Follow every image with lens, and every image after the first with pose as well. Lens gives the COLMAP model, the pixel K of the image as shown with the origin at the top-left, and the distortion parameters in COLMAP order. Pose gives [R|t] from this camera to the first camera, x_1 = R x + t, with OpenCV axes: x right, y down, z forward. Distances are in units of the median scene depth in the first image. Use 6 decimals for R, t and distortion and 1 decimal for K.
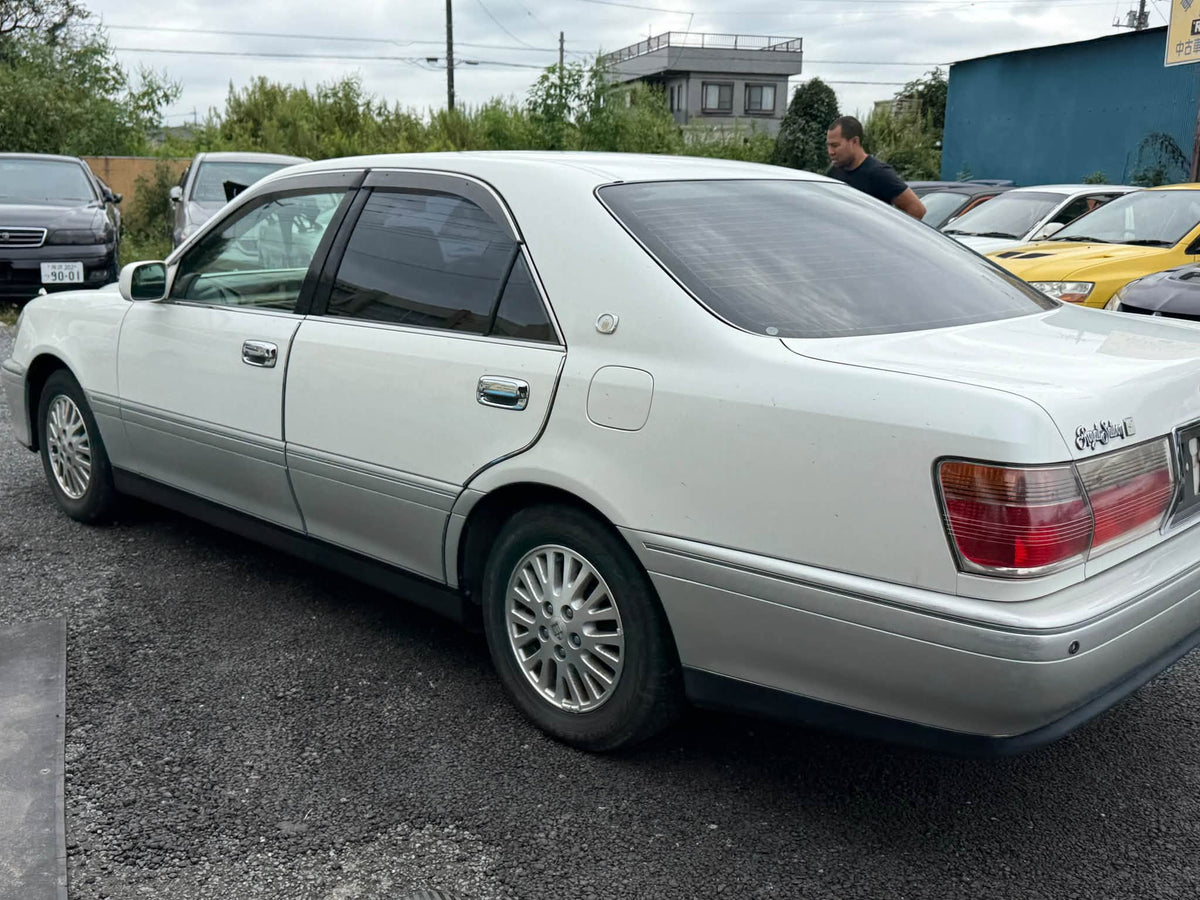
lens RADIAL K [[1195.3, 0, 600.0], [0, 1195.3, 450.0], [0, 0, 1]] dist [0.140146, -0.295270]
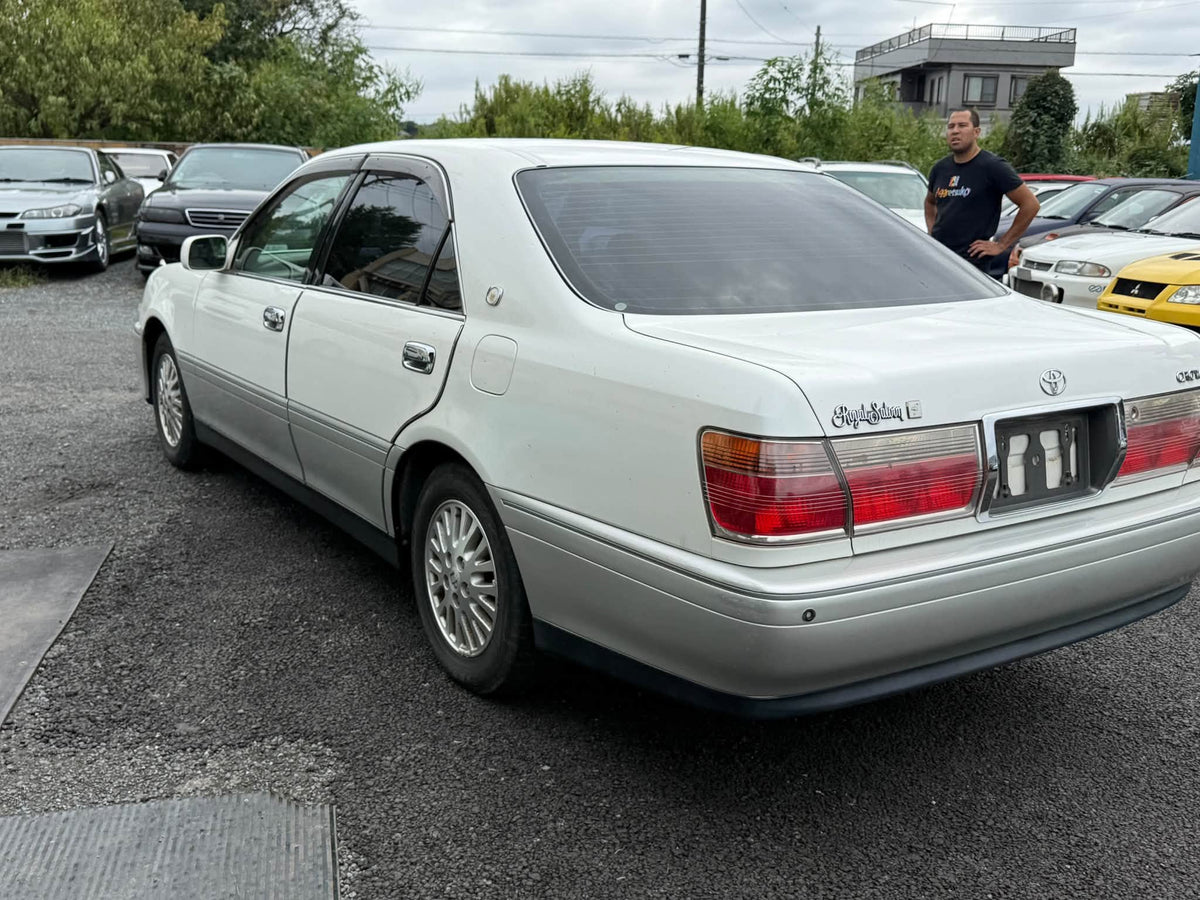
lens RADIAL K [[1196.5, 0, 603.8], [0, 1196.5, 434.1], [0, 0, 1]] dist [0.131082, -0.278695]
pose [[0.977263, 0.054926, -0.204792, 0.048550], [-0.056674, 0.998389, -0.002673, 0.002347], [0.204315, 0.014218, 0.978802, -0.005244]]
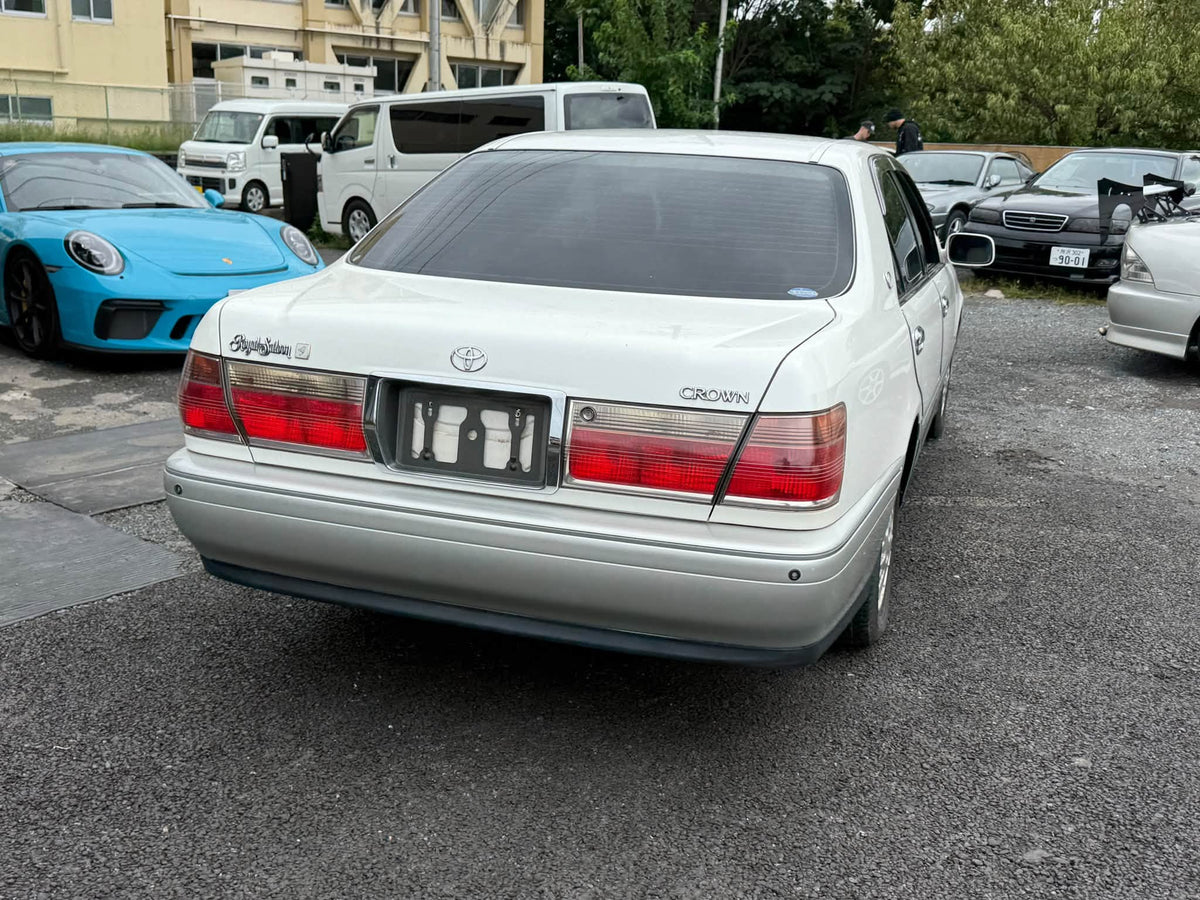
lens RADIAL K [[1187.9, 0, 600.0], [0, 1187.9, 450.0], [0, 0, 1]] dist [0.164398, -0.356407]
pose [[0.419684, 0.224921, -0.879361, 0.200078], [-0.226434, 0.964124, 0.138534, -0.019157], [0.878973, 0.140977, 0.455557, 0.091519]]
